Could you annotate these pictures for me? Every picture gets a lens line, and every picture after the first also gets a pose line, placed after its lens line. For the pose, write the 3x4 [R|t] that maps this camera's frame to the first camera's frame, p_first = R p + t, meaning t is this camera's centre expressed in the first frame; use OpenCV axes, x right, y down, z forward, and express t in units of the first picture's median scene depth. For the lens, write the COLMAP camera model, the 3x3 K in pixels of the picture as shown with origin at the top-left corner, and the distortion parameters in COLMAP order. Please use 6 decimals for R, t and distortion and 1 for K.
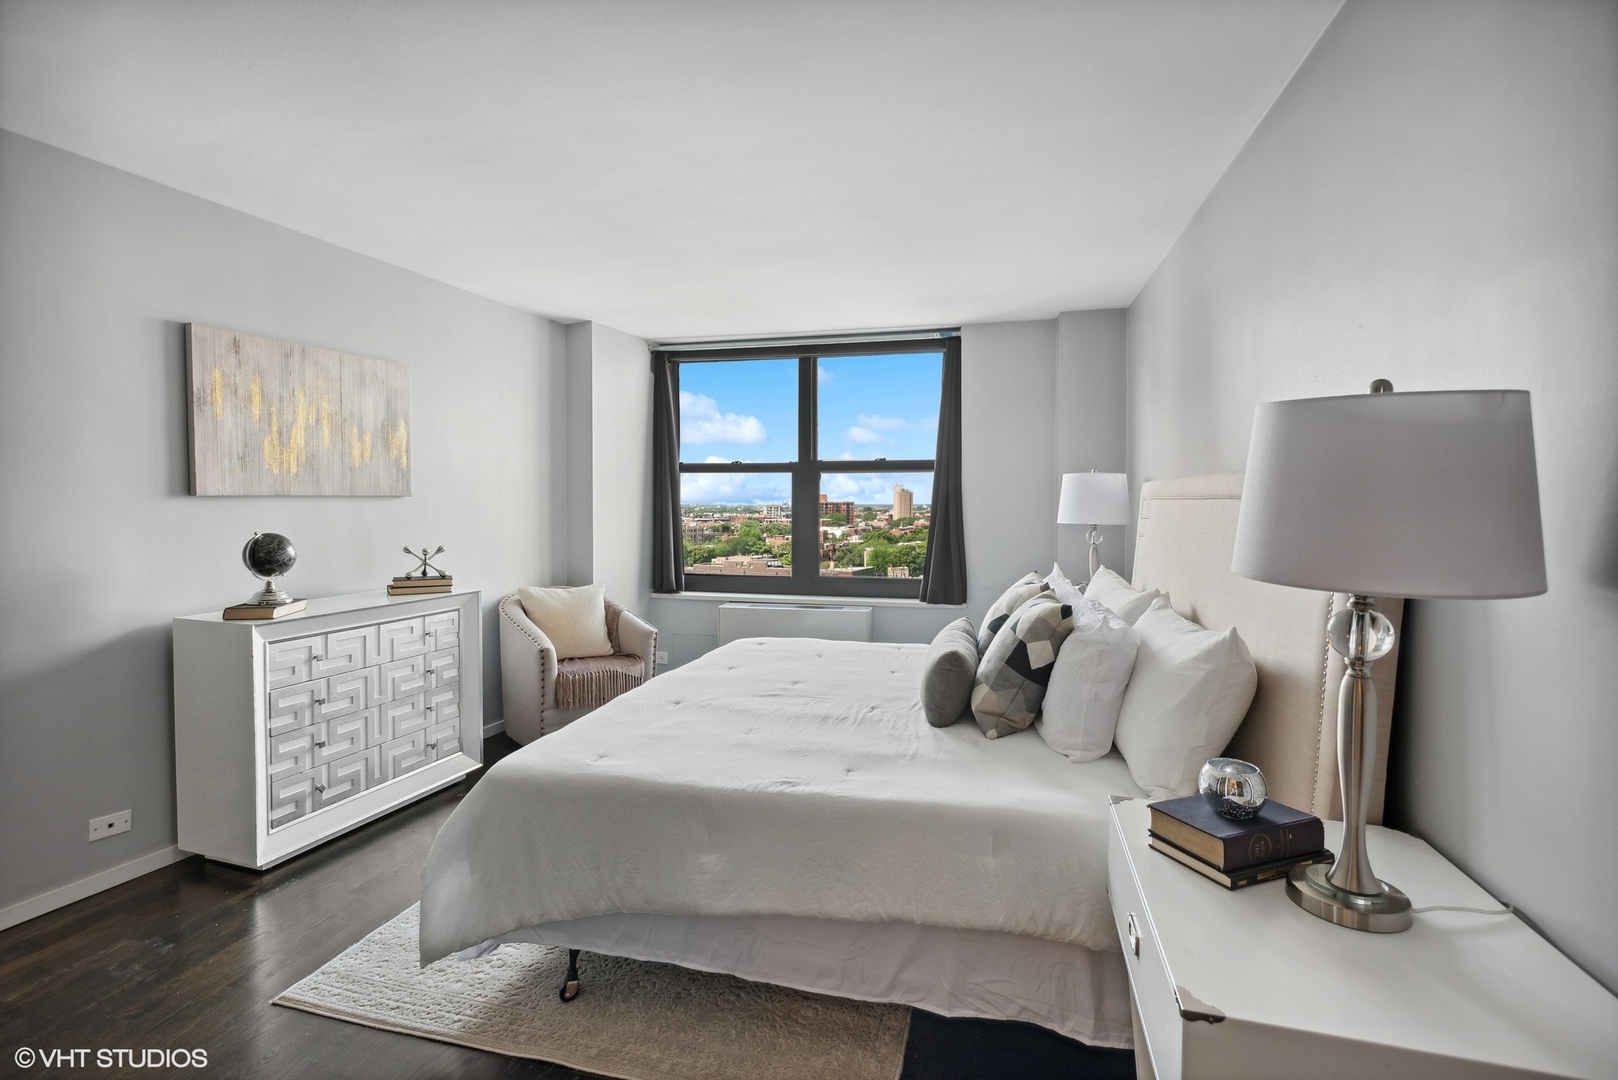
lens RADIAL K [[755.3, 0, 806.8], [0, 755.3, 510.1], [0, 0, 1]] dist [0.010457, -0.003837]
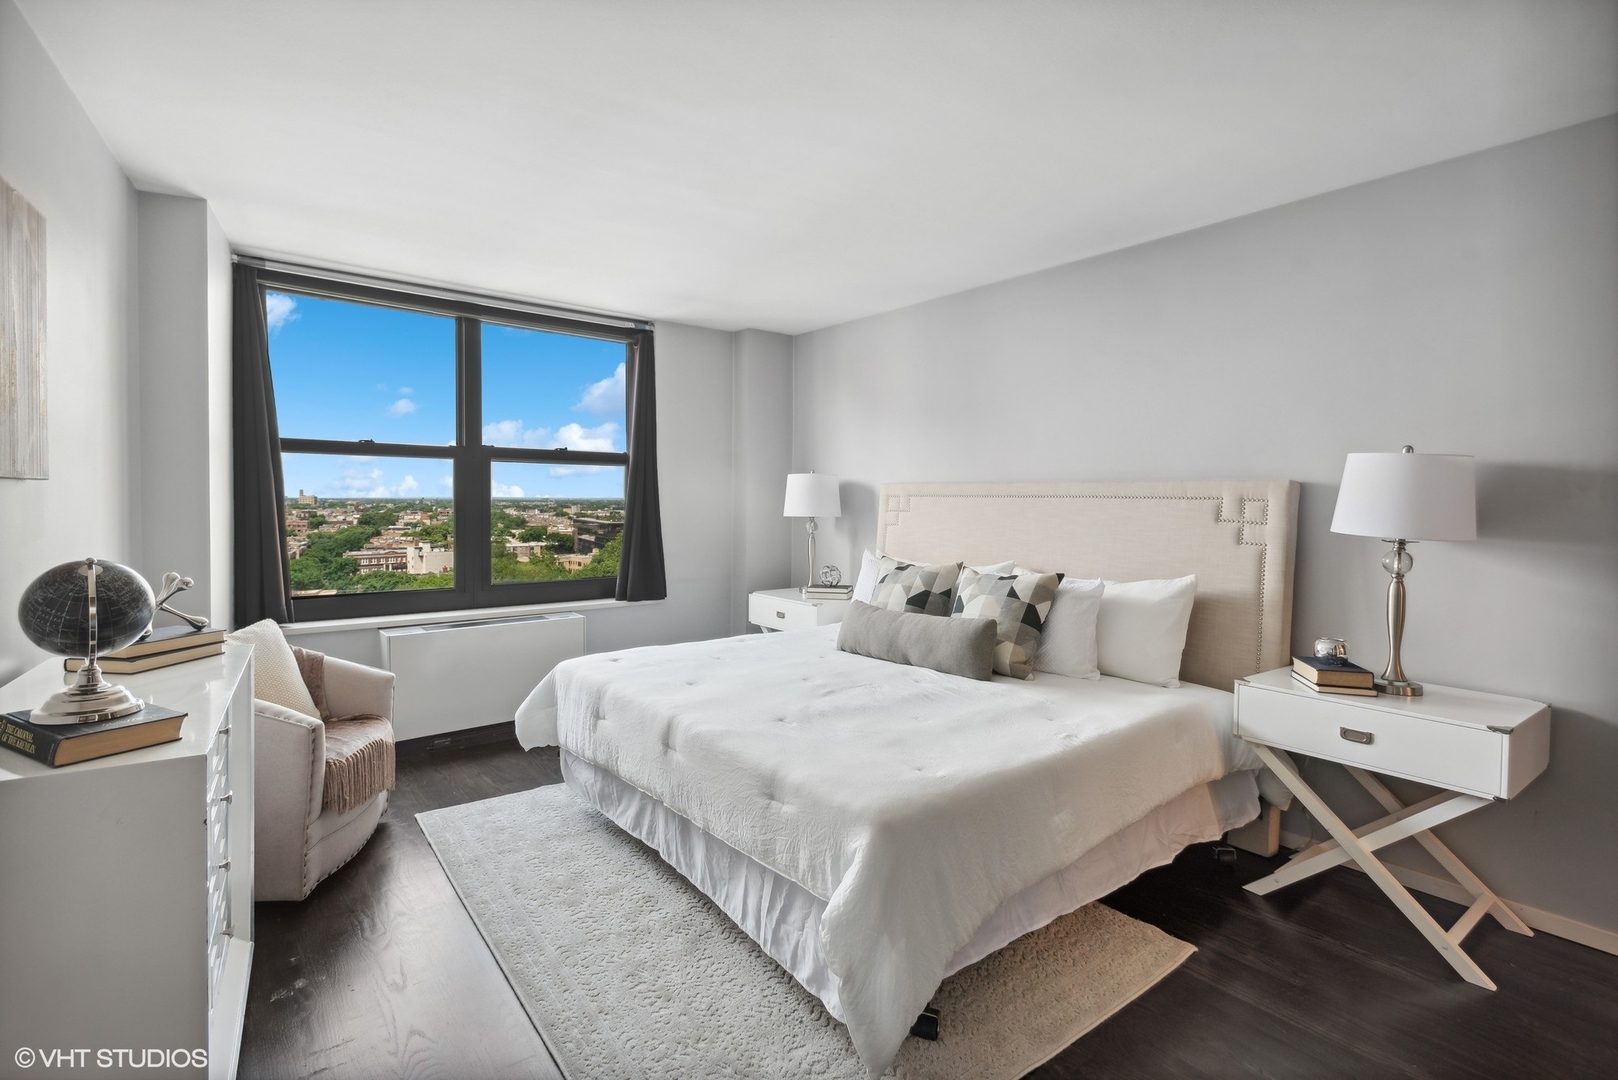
lens RADIAL K [[755.3, 0, 790.6], [0, 755.3, 515.5], [0, 0, 1]] dist [0.010457, -0.003837]
pose [[0.621760, -0.012477, 0.783108, -0.441442], [0.001161, 0.999887, 0.015010, -0.001035], [-0.783207, -0.008424, 0.621704, 0.220314]]
